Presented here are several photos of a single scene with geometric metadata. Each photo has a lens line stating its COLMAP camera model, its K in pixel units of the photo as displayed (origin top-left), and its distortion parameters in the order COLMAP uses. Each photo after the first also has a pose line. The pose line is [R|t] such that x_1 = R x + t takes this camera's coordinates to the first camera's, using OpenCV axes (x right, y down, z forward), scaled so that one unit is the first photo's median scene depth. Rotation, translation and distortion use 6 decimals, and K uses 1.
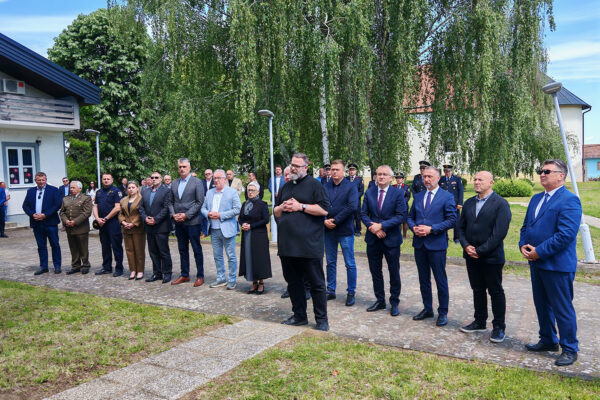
lens RADIAL K [[512.6, 0, 300.0], [0, 512.6, 200.0], [0, 0, 1]] dist [0.024399, 0.005761]
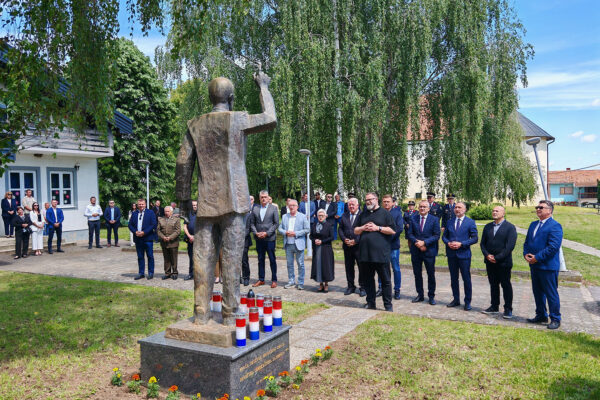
lens RADIAL K [[512.6, 0, 300.0], [0, 512.6, 200.0], [0, 0, 1]] dist [0.024399, 0.005761]
pose [[0.998349, 0.011430, 0.056294, -0.208305], [-0.009219, 0.999182, -0.039382, -0.005314], [-0.056699, 0.038798, 0.997637, -0.323158]]
